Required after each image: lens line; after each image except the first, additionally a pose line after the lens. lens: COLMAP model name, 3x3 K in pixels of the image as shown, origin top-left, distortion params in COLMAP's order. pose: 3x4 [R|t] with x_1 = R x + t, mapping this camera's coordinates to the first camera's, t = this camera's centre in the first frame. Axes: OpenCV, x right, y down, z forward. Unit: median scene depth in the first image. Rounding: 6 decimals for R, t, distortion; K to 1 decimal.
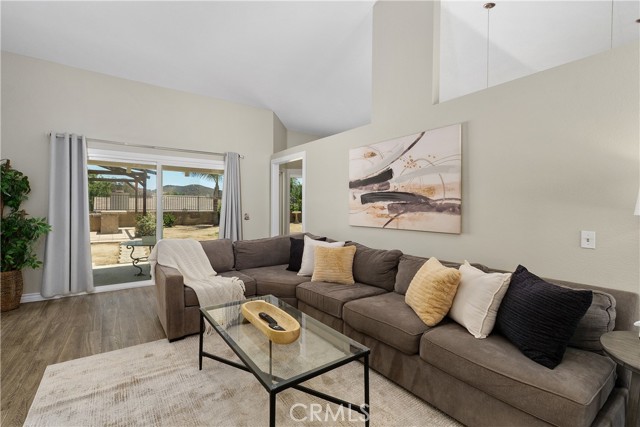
lens RADIAL K [[291.7, 0, 316.9], [0, 291.7, 208.6], [0, 0, 1]] dist [0.003425, 0.000176]
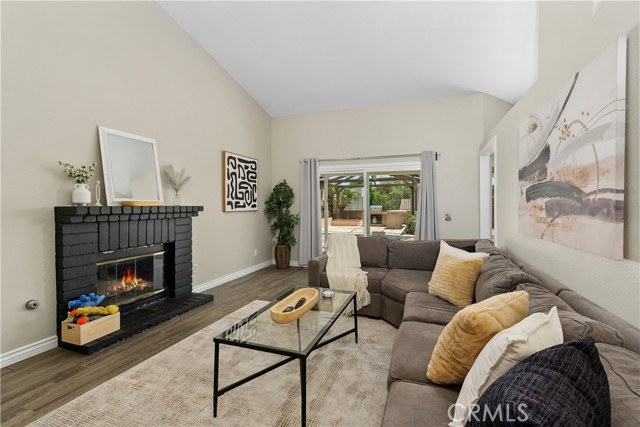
lens RADIAL K [[291.7, 0, 317.7], [0, 291.7, 209.1], [0, 0, 1]] dist [0.003425, 0.000176]
pose [[0.557153, 0.002770, -0.830405, 0.501661], [-0.001338, 0.999996, 0.002438, -0.000610], [0.830409, -0.000247, 0.557154, 0.245421]]
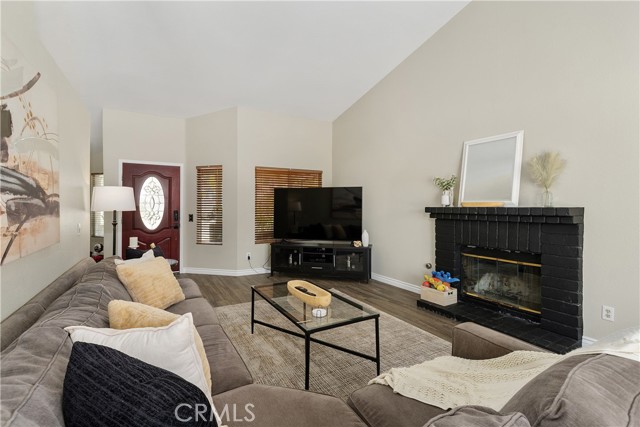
lens RADIAL K [[291.7, 0, 322.1], [0, 291.7, 208.4], [0, 0, 1]] dist [0.003425, 0.000176]
pose [[-0.995067, -0.010652, 0.098637, -0.205739], [-0.009147, 0.999835, 0.015701, -0.014740], [-0.098788, 0.014721, -0.995000, 1.360865]]
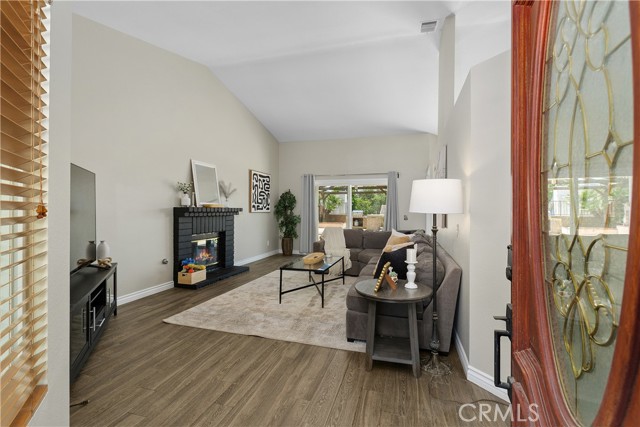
lens RADIAL K [[291.7, 0, 318.3], [0, 291.7, 213.7], [0, 0, 1]] dist [0.003425, 0.000176]
pose [[0.605785, 0.006398, -0.795603, 0.974457], [-0.009331, 0.999956, 0.000936, 0.019789], [0.795574, 0.006857, 0.605818, -0.204887]]
